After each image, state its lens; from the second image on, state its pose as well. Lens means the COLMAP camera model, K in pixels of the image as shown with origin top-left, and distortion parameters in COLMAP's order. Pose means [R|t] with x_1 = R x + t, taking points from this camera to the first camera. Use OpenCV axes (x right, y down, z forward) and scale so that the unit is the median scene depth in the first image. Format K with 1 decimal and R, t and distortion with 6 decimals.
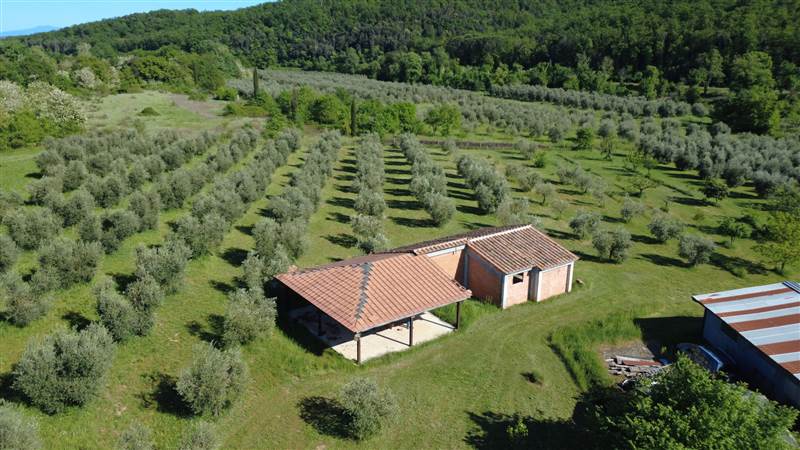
lens RADIAL K [[605.2, 0, 399.9], [0, 605.2, 224.1], [0, 0, 1]] dist [0.002889, -0.003096]
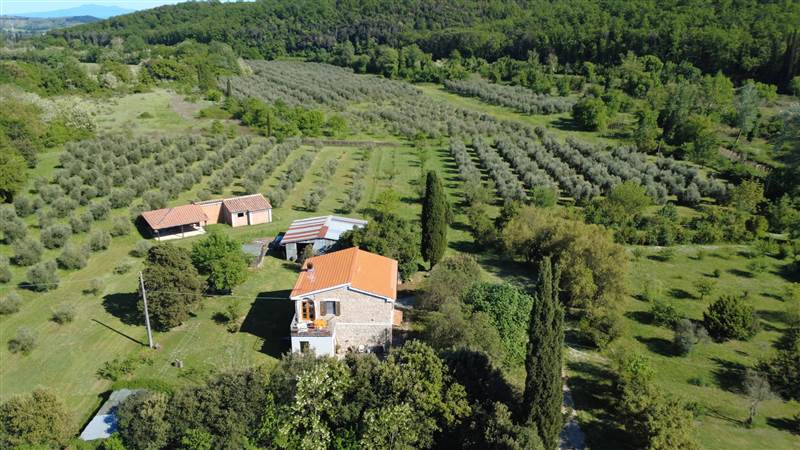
lens RADIAL K [[605.2, 0, 400.8], [0, 605.2, 227.5], [0, 0, 1]] dist [0.002889, -0.003096]
pose [[0.998140, 0.007672, -0.060482, 0.101267], [-0.004971, 0.998989, 0.044683, 0.002721], [0.060764, -0.044299, 0.997169, -0.143690]]
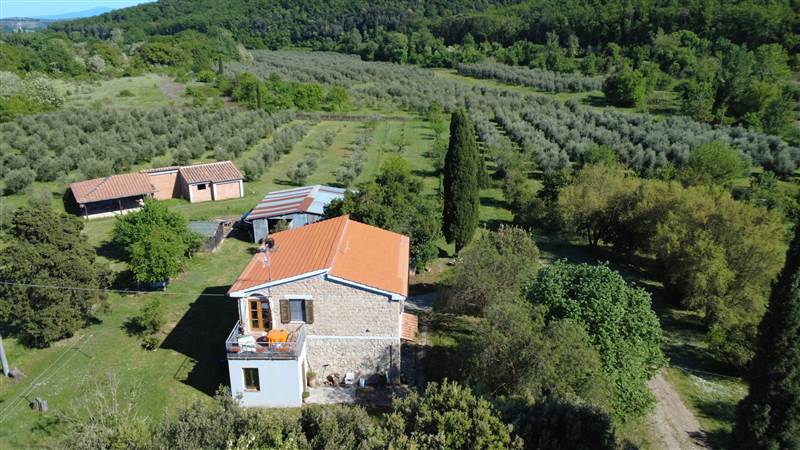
lens RADIAL K [[605.2, 0, 401.7], [0, 605.2, 226.0], [0, 0, 1]] dist [0.002889, -0.003096]
pose [[0.997159, 0.004752, -0.075173, 0.096991], [-0.001603, 0.999121, 0.041900, 0.013234], [0.075306, -0.041661, 0.996290, -0.083040]]
